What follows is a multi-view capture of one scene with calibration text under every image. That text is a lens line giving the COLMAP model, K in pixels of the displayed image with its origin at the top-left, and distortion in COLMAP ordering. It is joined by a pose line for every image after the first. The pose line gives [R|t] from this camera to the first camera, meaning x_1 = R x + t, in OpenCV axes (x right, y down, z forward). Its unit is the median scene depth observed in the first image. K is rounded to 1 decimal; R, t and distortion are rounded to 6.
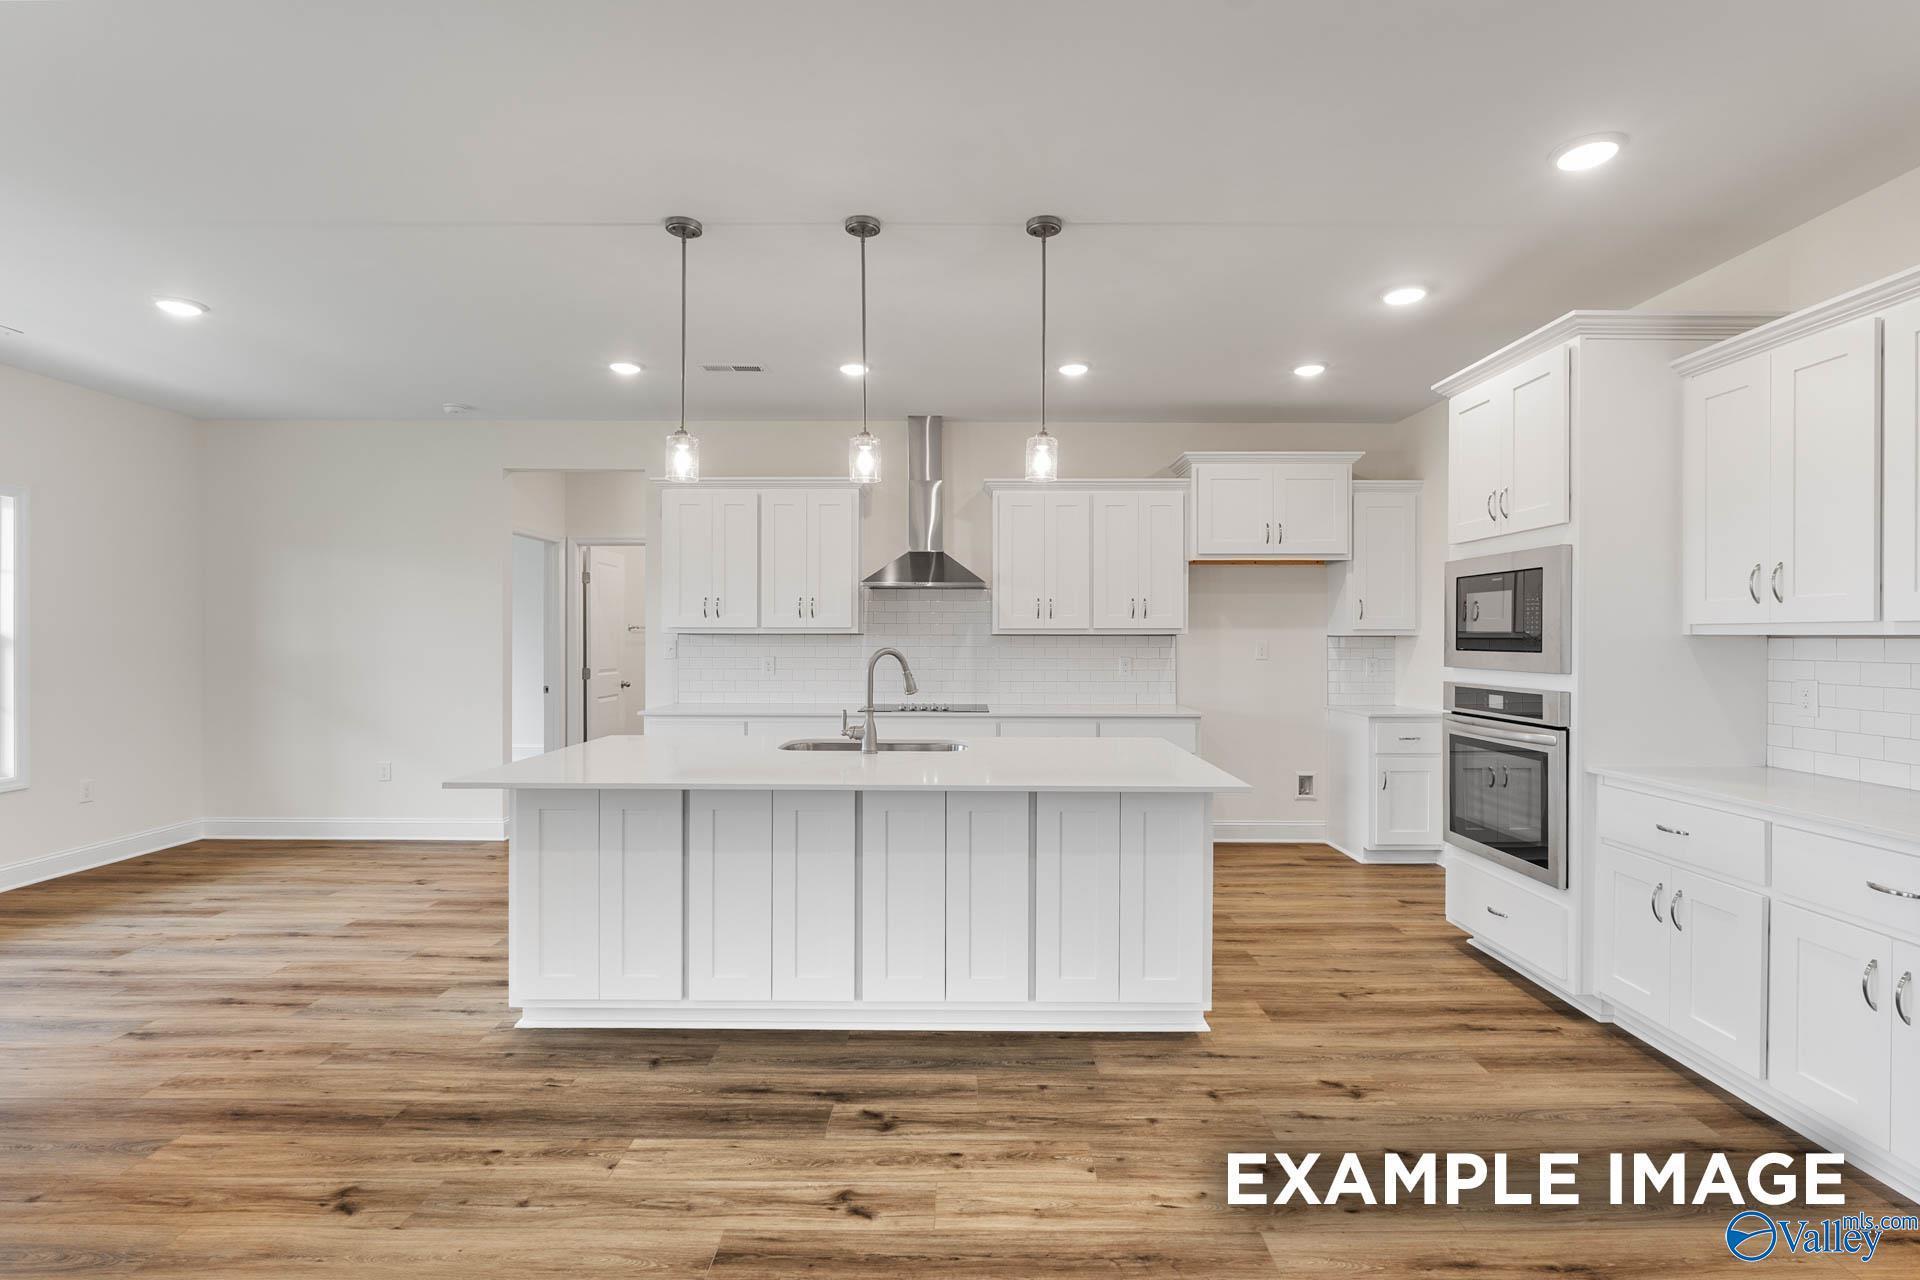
lens RADIAL K [[870.0, 0, 964.1], [0, 870.0, 644.7], [0, 0, 1]] dist [-0.003192, -0.000449]
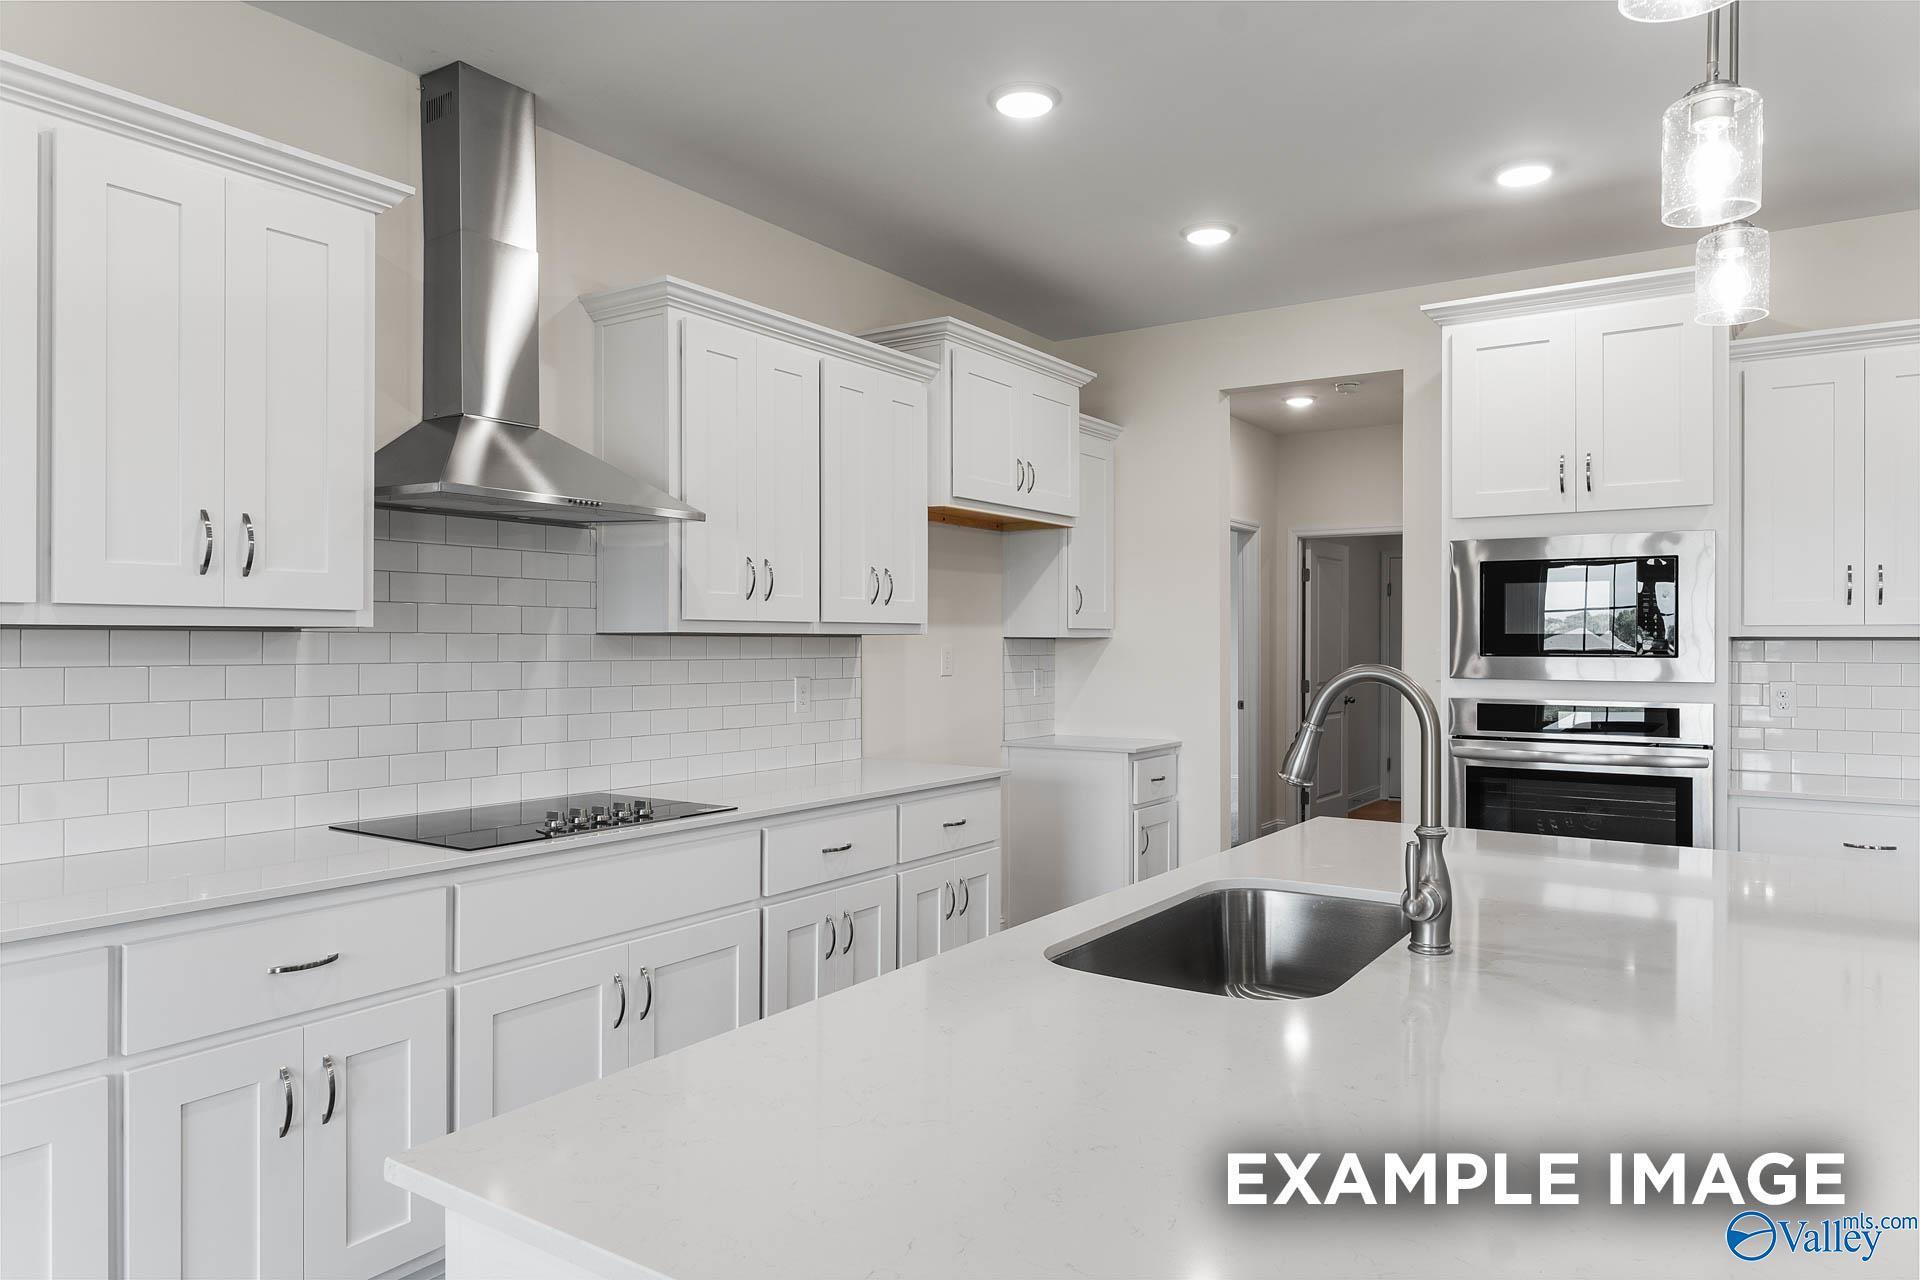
lens RADIAL K [[1212.9, 0, 960.0], [0, 1212.9, 640.0], [0, 0, 1]] dist [-0.003111, -0.001069]
pose [[0.555028, 0.000606, 0.831832, -0.622108], [0.007372, 0.999957, -0.005647, -0.005284], [-0.831799, 0.009266, 0.554999, 0.843919]]
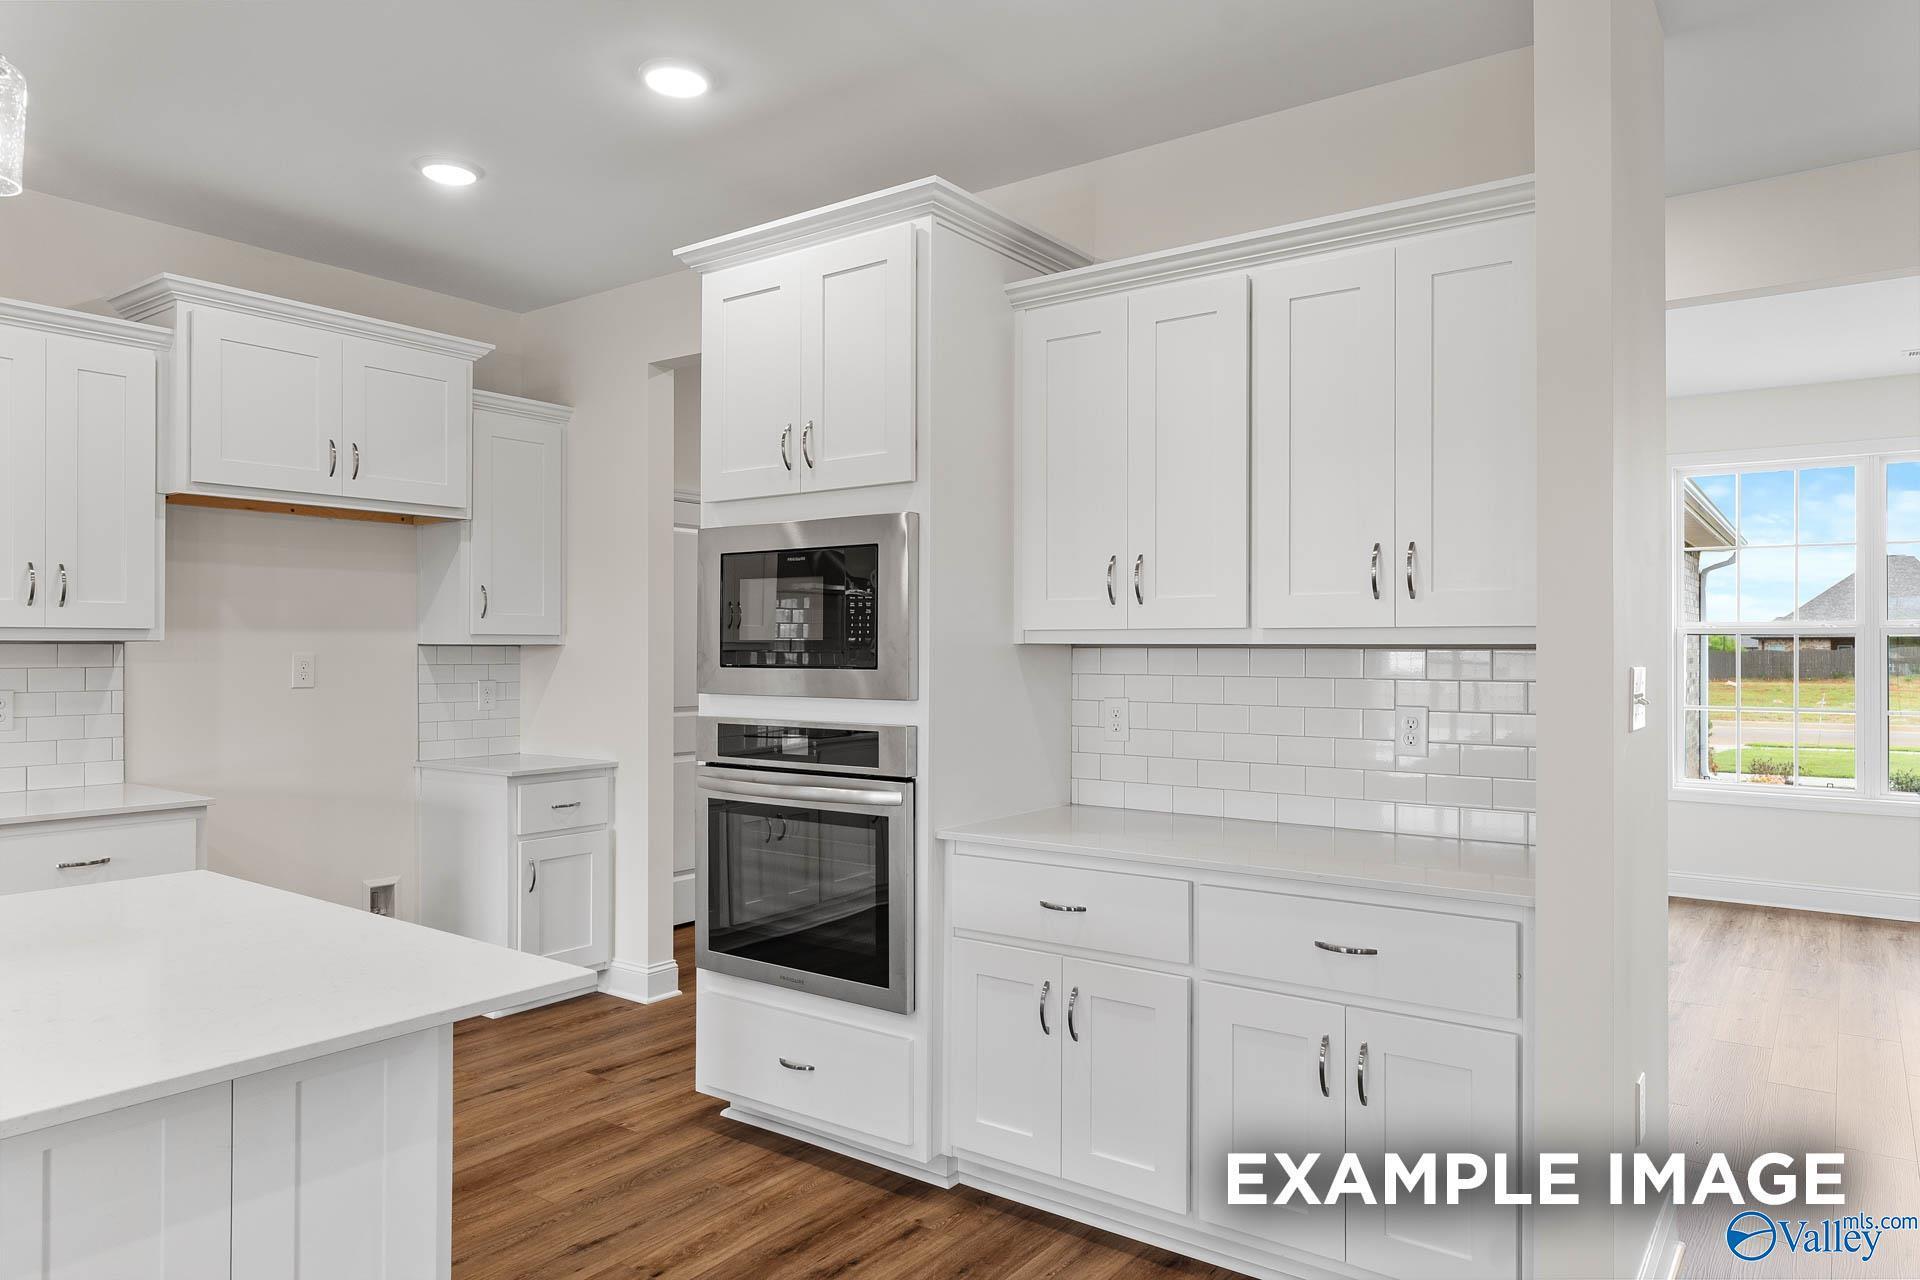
lens RADIAL K [[1212.9, 0, 960.0], [0, 1212.9, 640.0], [0, 0, 1]] dist [-0.003111, -0.001069]
pose [[0.586594, 0.004599, 0.809868, -0.058812], [0.006907, 0.999919, -0.010681, -0.002978], [-0.809852, 0.011859, 0.586515, 0.357076]]
